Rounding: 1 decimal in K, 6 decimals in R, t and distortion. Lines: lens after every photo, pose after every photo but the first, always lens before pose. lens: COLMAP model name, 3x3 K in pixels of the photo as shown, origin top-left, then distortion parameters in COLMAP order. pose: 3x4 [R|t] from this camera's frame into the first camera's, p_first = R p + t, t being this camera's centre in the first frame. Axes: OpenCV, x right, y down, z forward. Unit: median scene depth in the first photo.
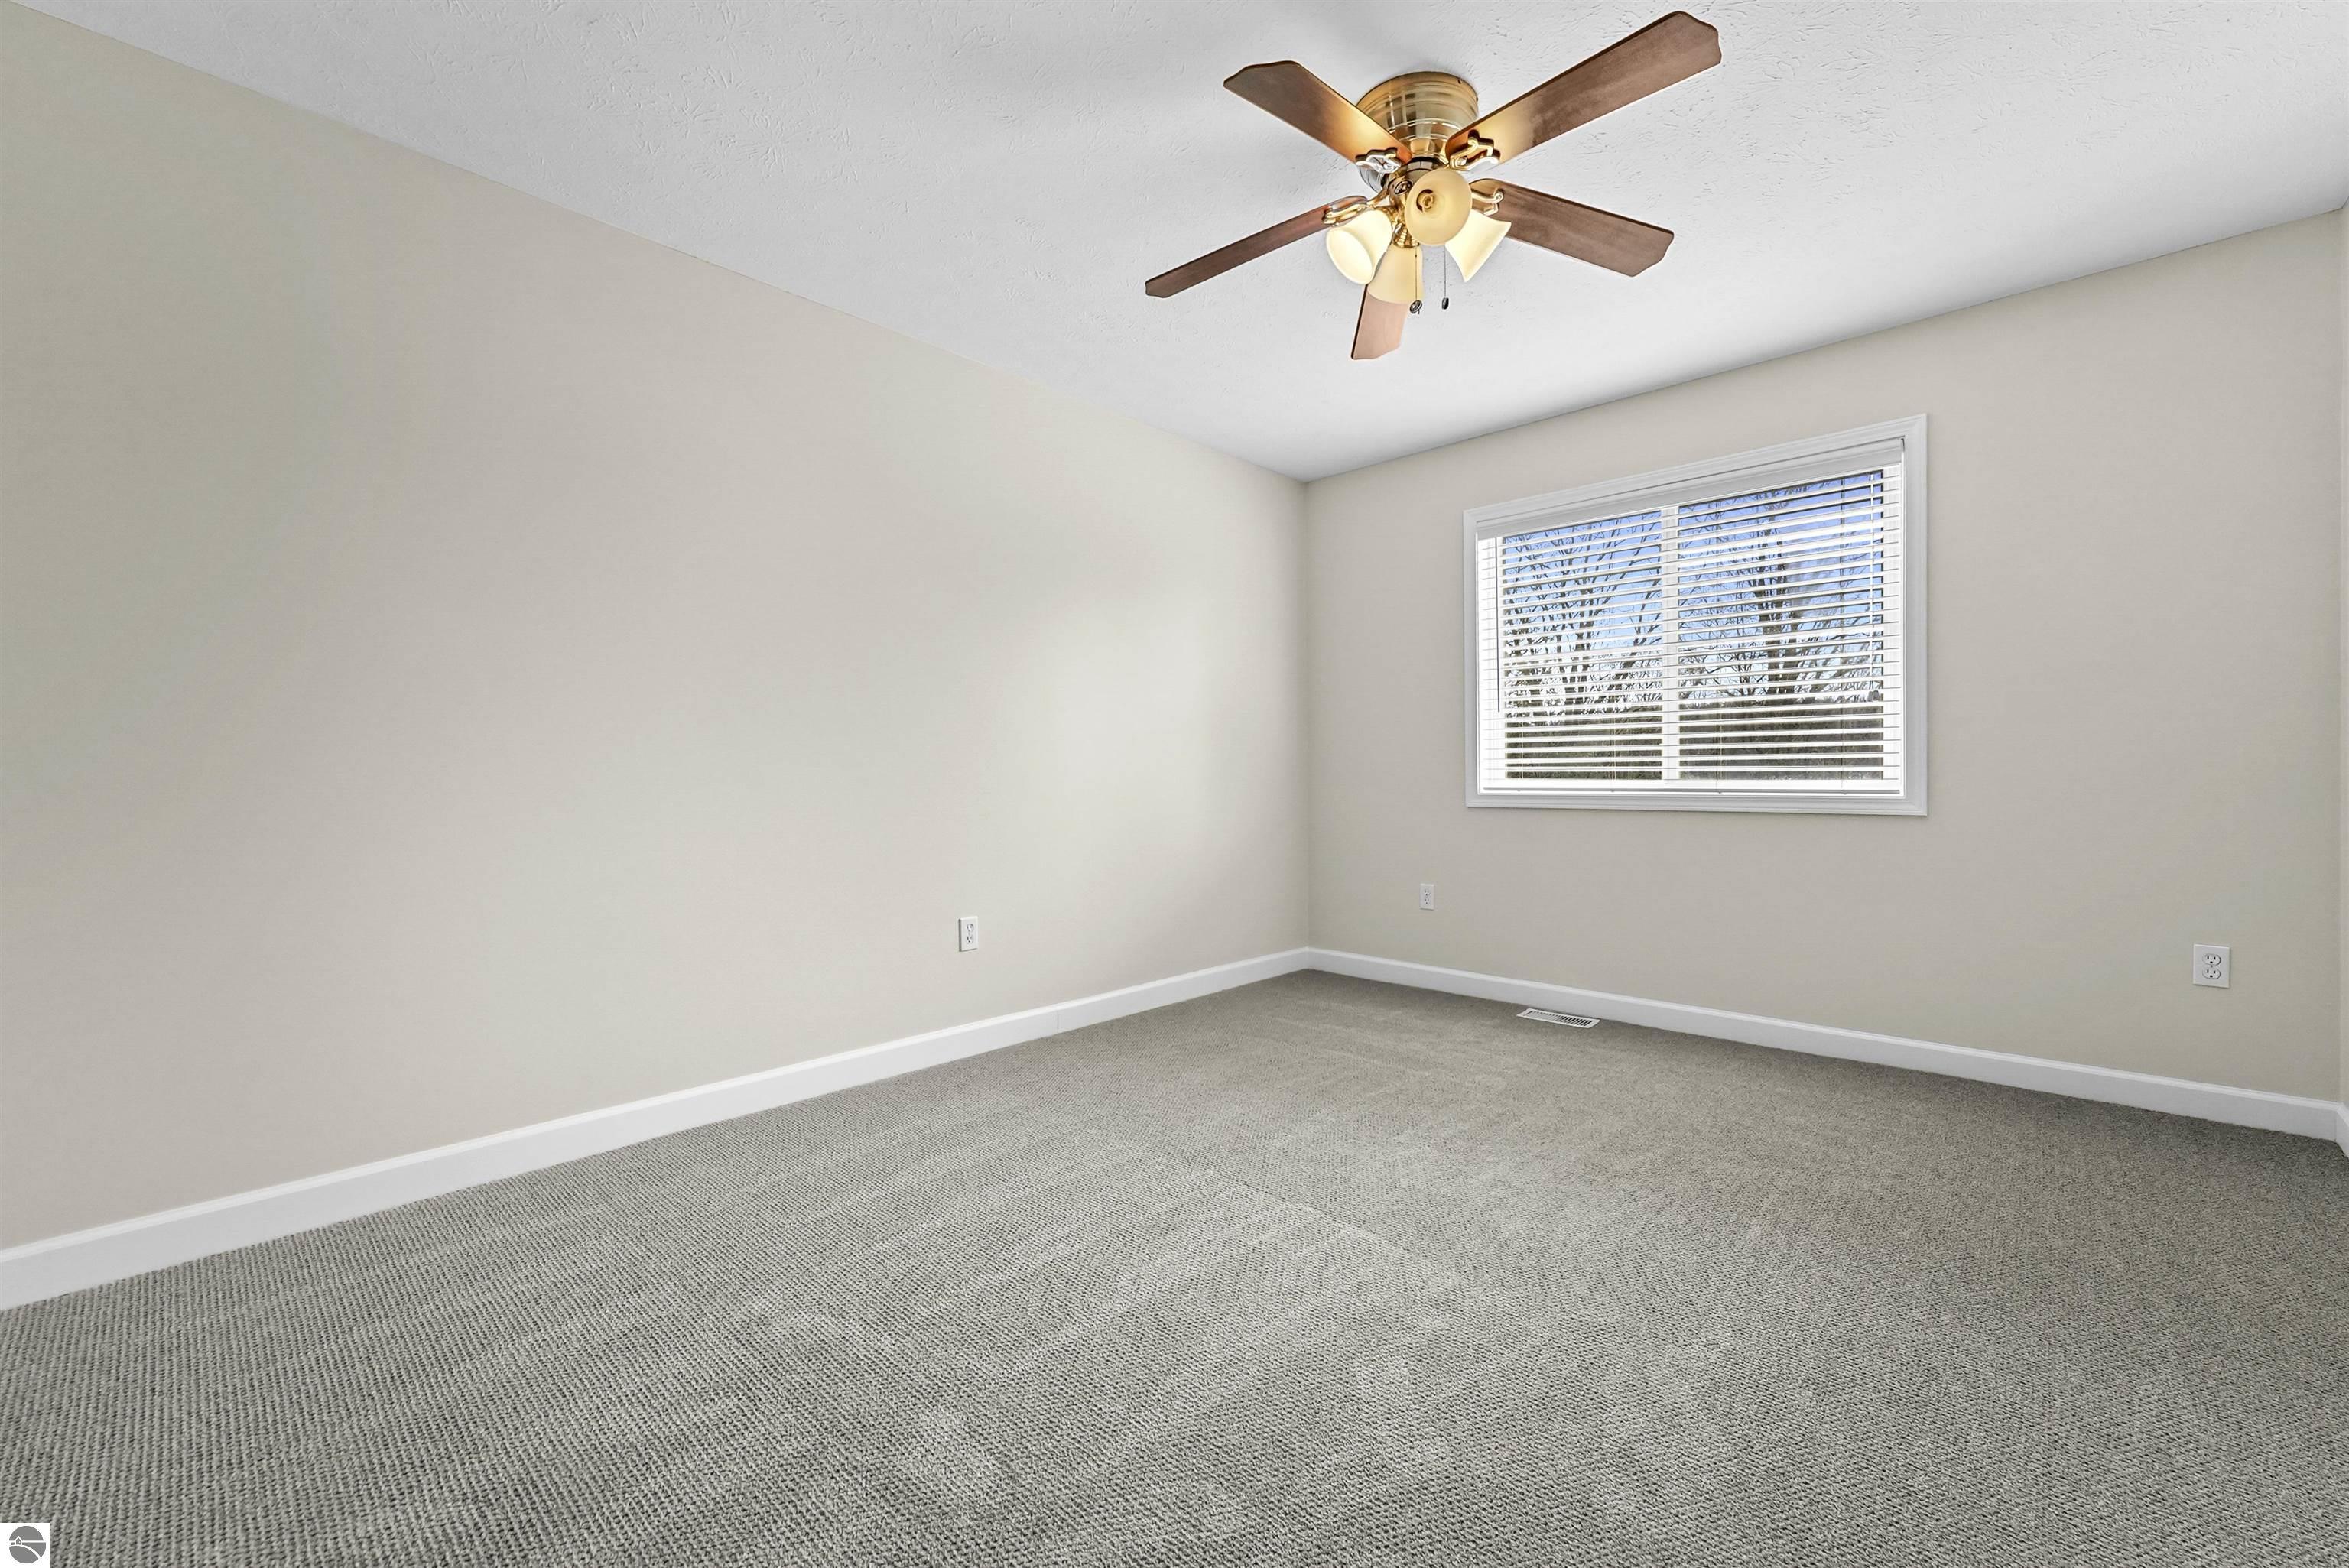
lens RADIAL K [[940.7, 0, 1186.4], [0, 940.7, 779.3], [0, 0, 1]] dist [-0.002057, 0.000443]
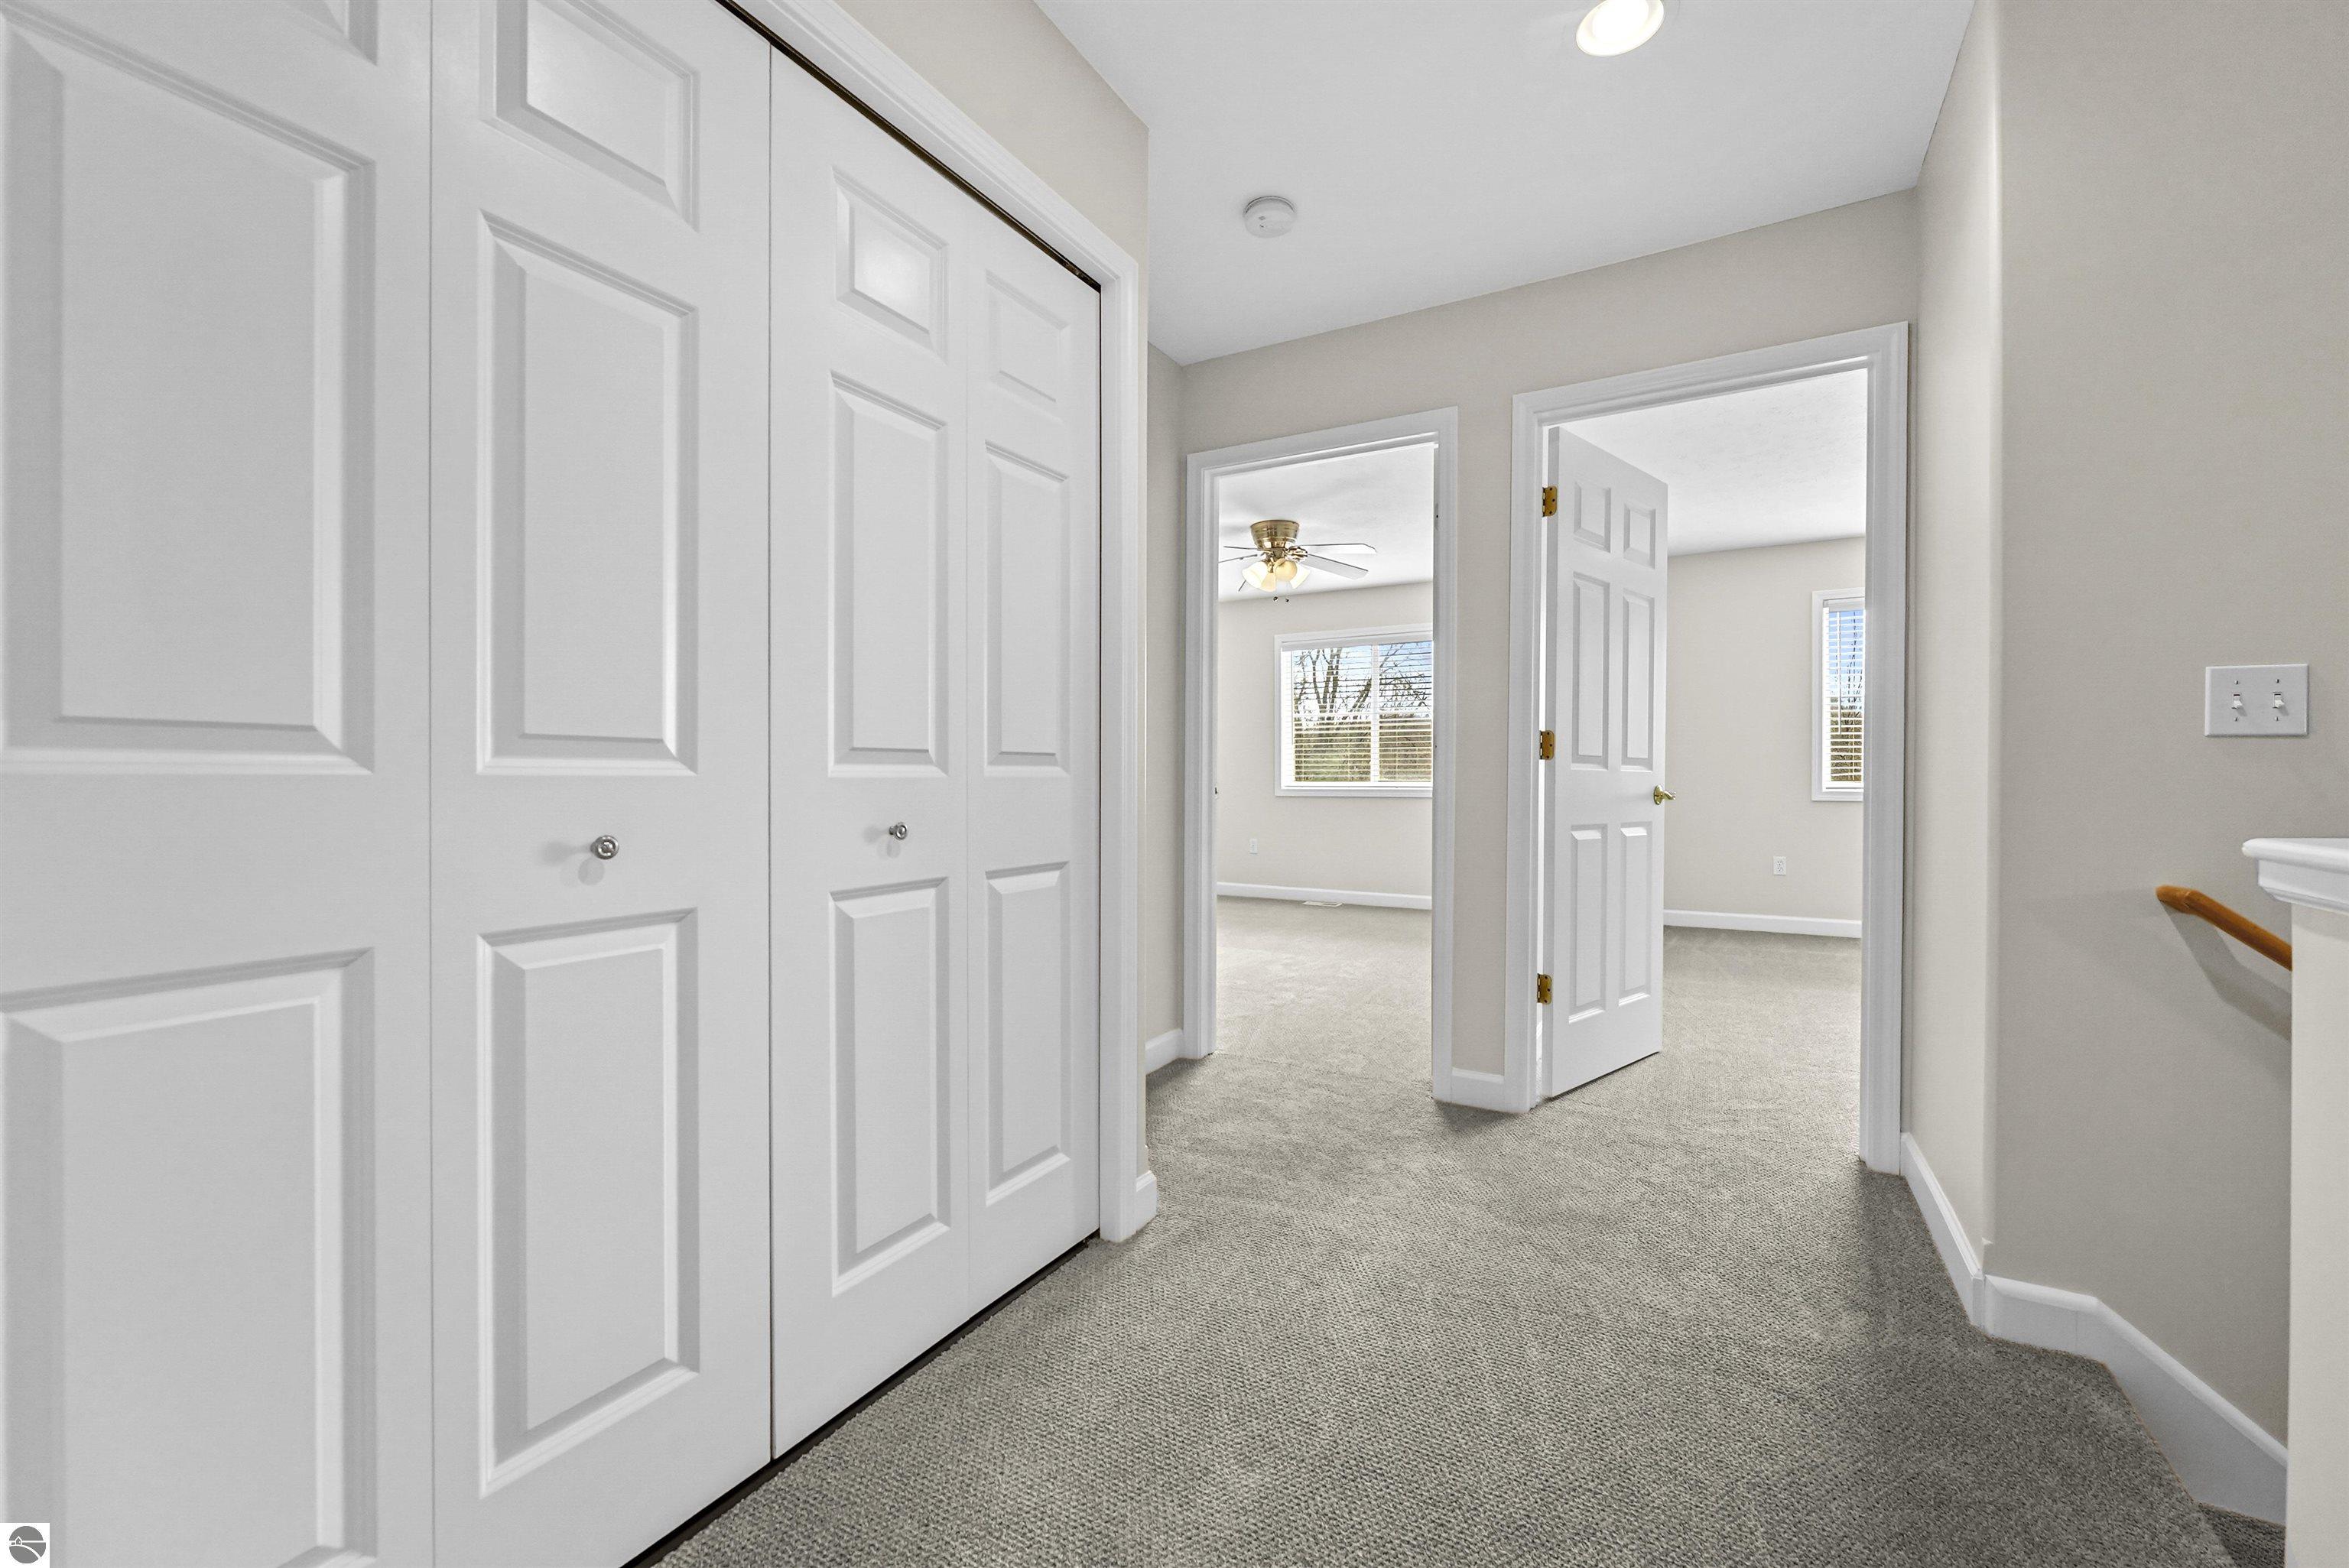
lens RADIAL K [[940.7, 0, 1177.4], [0, 940.7, 785.2], [0, 0, 1]] dist [-0.002057, 0.000443]
pose [[0.972274, 0.000891, 0.233843, -0.325767], [-0.002308, 0.999981, 0.005787, -0.002470], [-0.233834, -0.006167, 0.972257, -0.759408]]
